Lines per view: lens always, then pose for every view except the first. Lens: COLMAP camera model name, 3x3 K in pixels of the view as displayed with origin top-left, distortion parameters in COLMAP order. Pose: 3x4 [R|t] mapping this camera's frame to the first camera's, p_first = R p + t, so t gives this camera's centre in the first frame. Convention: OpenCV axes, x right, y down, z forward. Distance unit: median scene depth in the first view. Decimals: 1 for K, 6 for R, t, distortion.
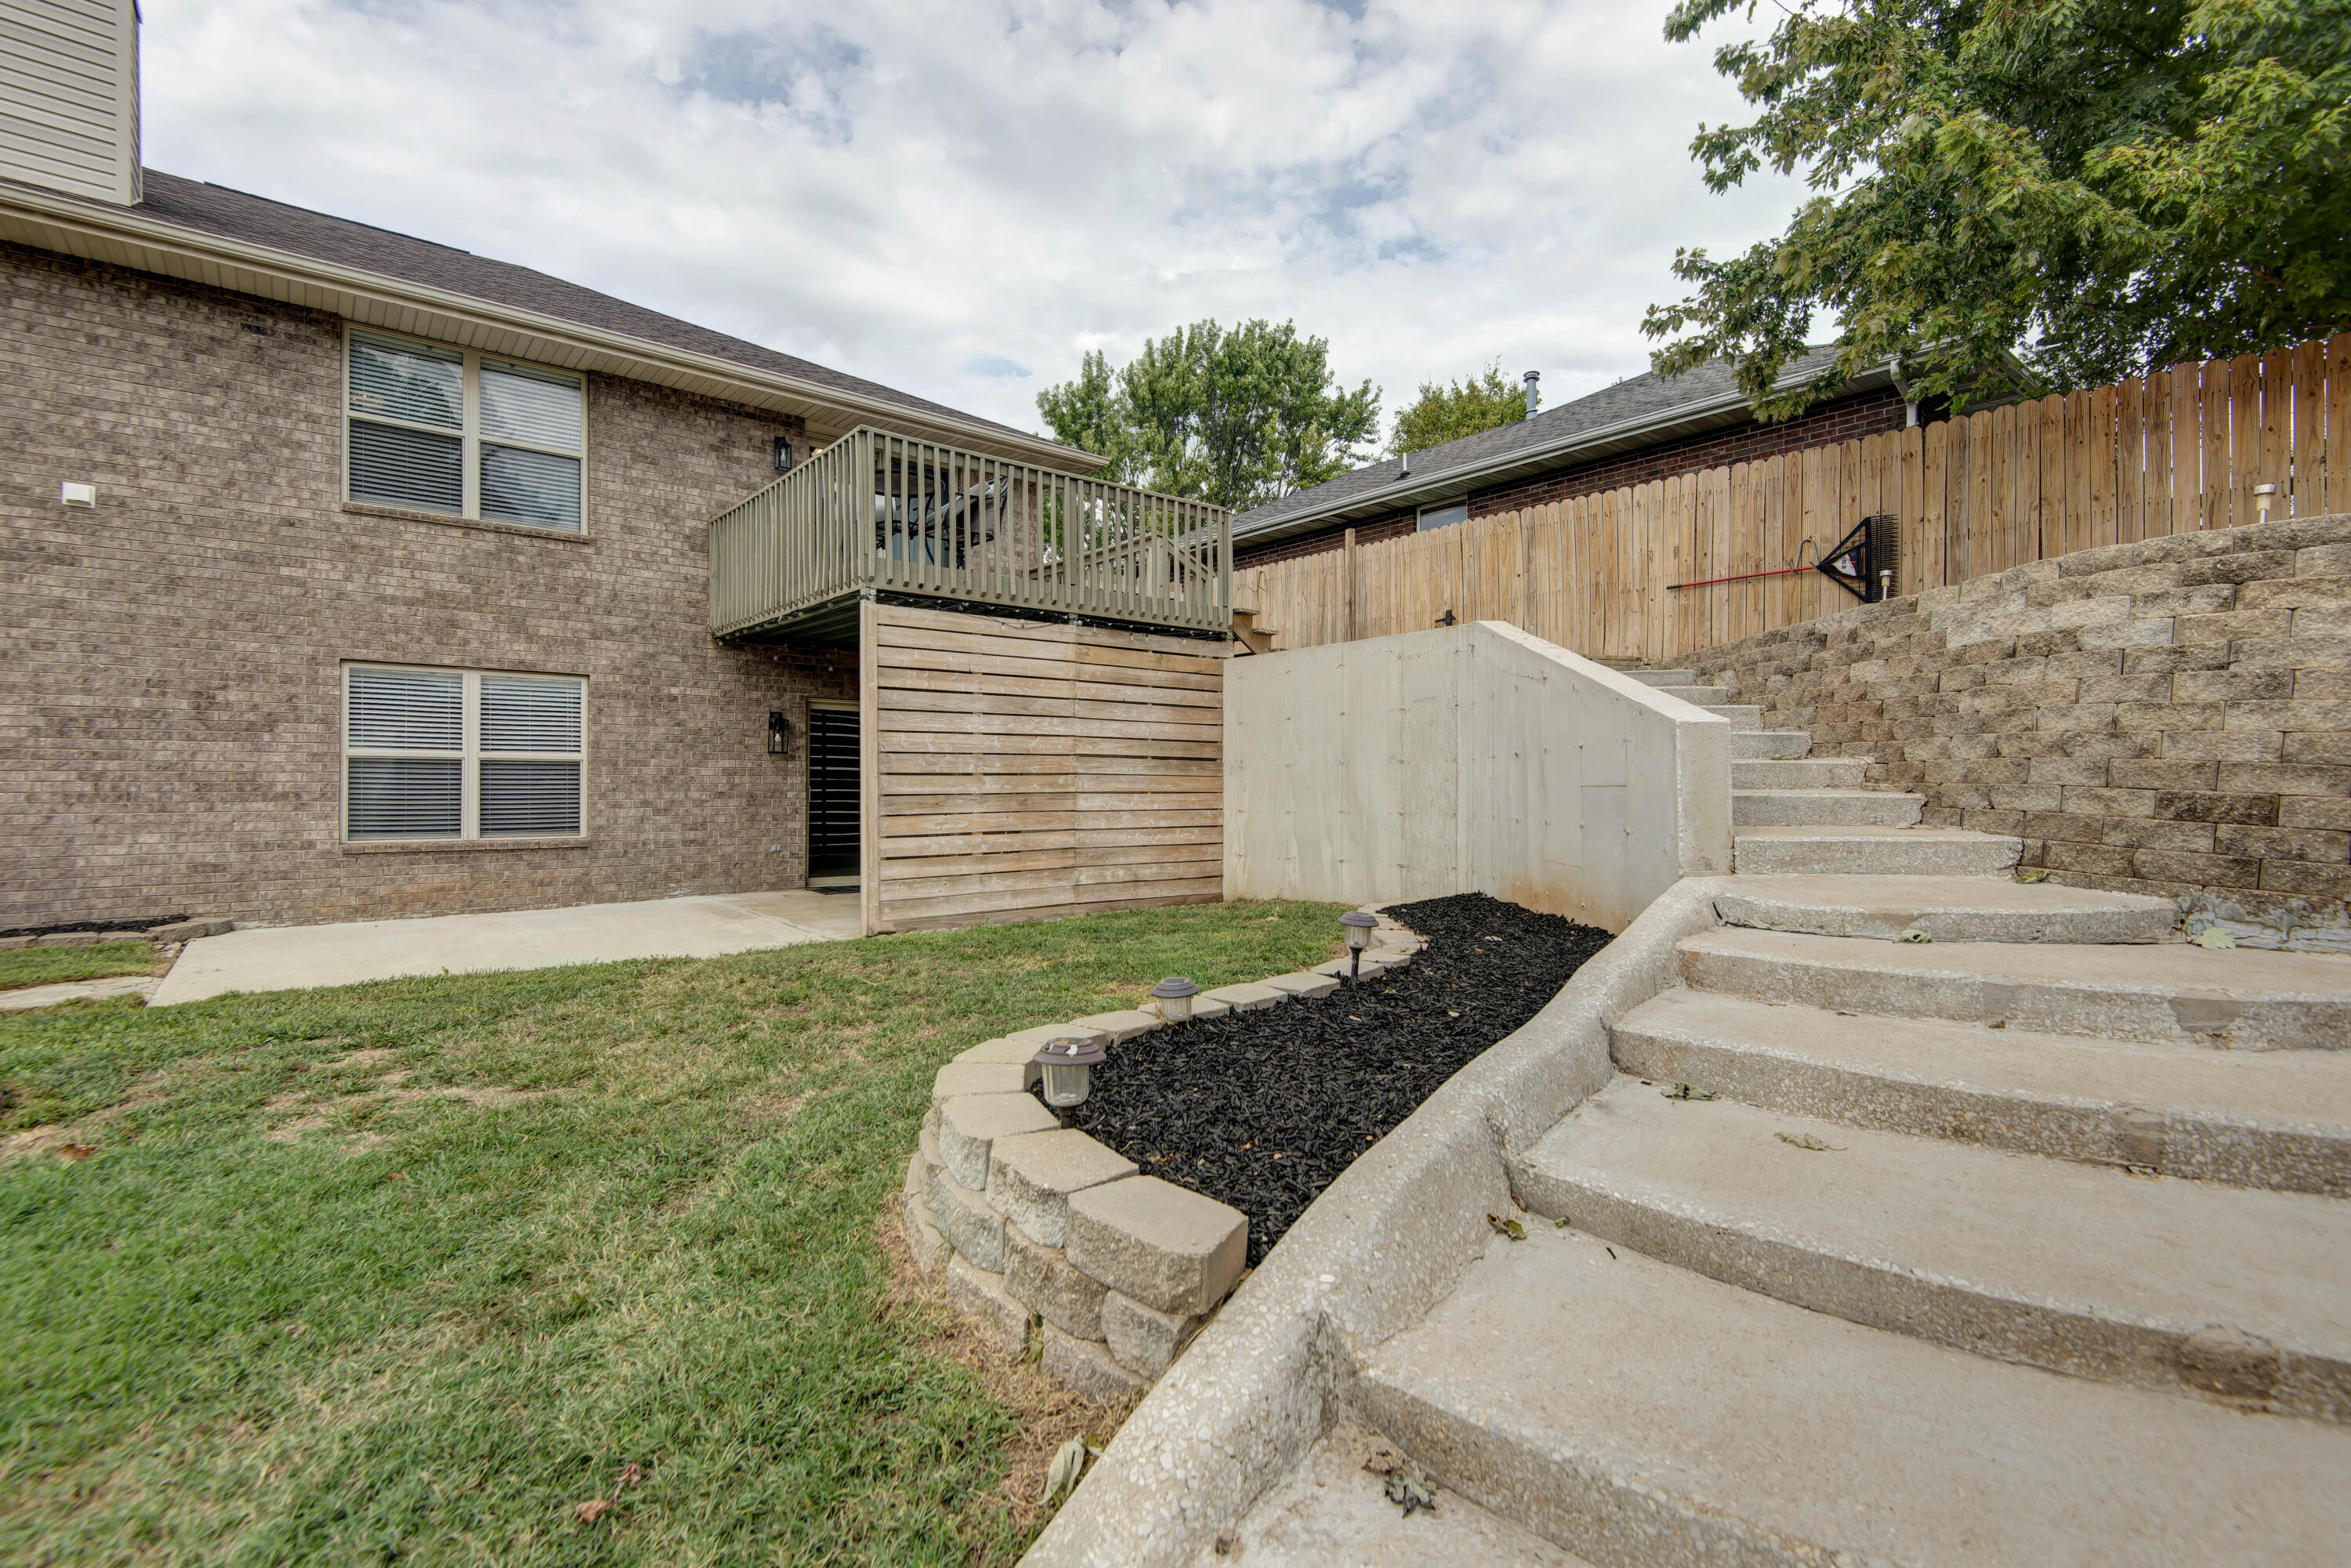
lens RADIAL K [[1071.8, 0, 1181.3], [0, 1071.8, 779.3], [0, 0, 1]] dist [0.003059, -0.005910]
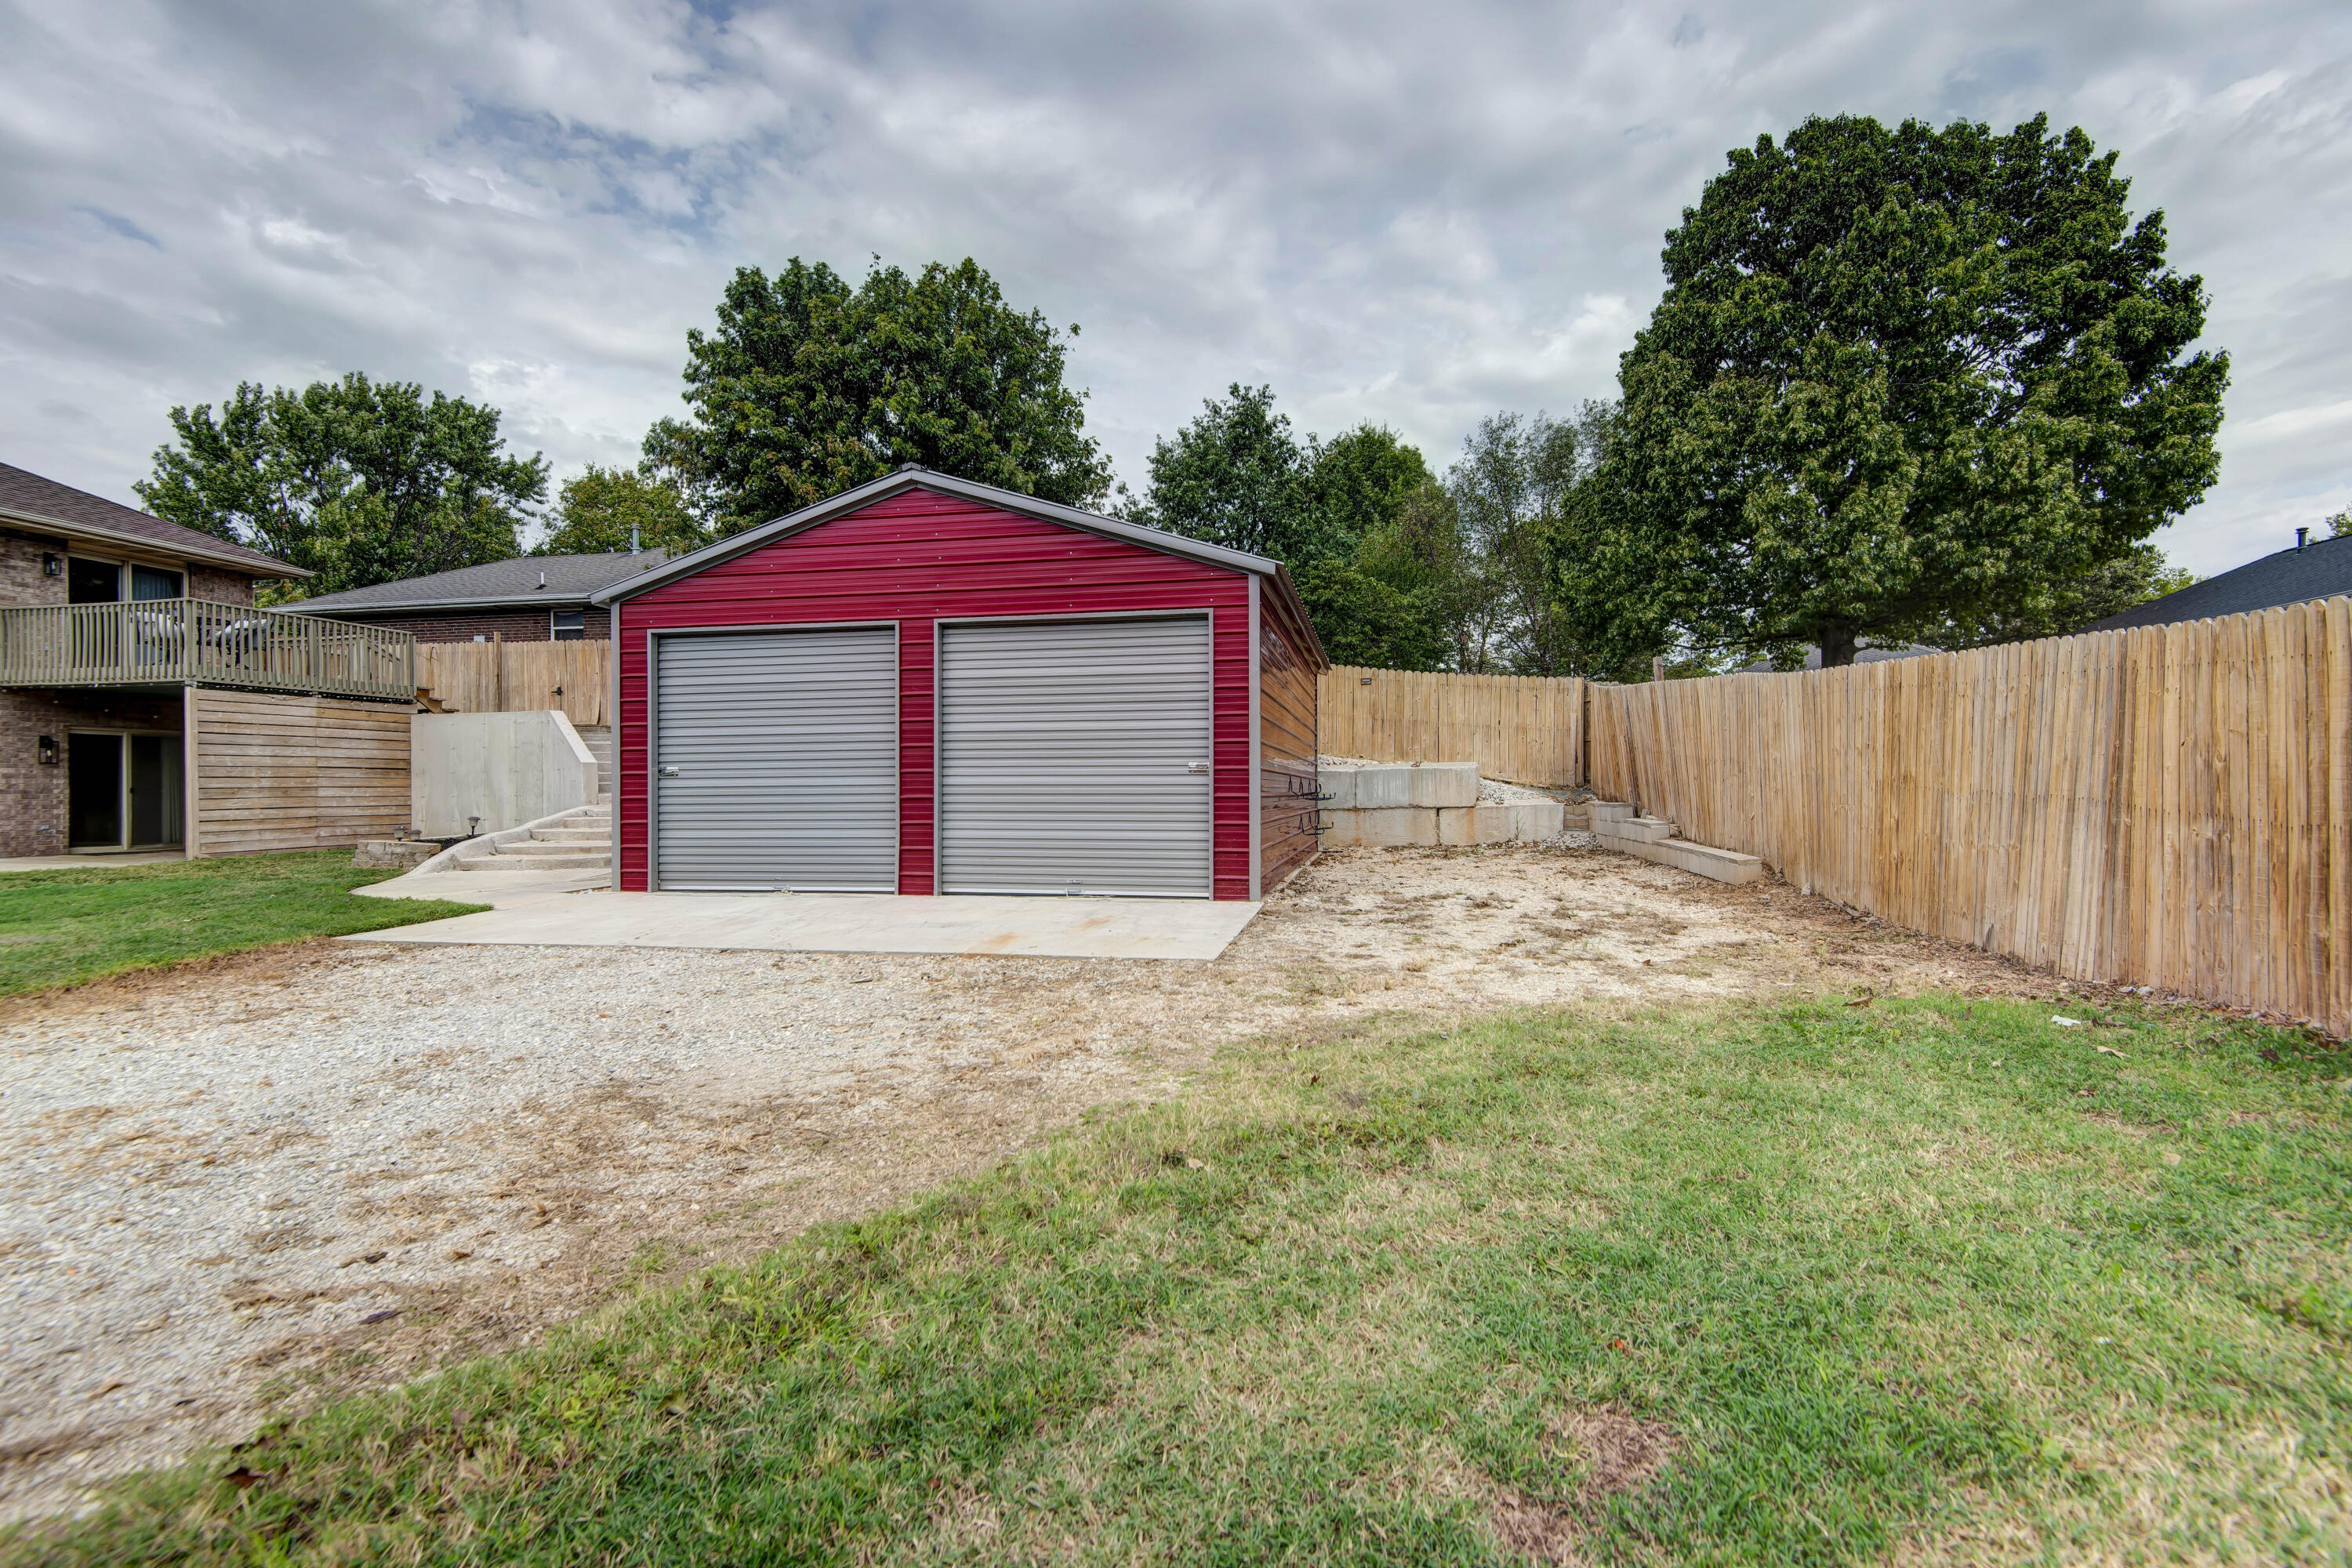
lens RADIAL K [[1072.3, 0, 1175.7], [0, 1072.3, 784.0], [0, 0, 1]] dist [0.003059, -0.005910]
pose [[0.776207, -0.005809, 0.630451, -0.104833], [0.004881, 0.999983, 0.003204, 0.007853], [-0.630459, 0.000590, 0.776223, -1.278496]]
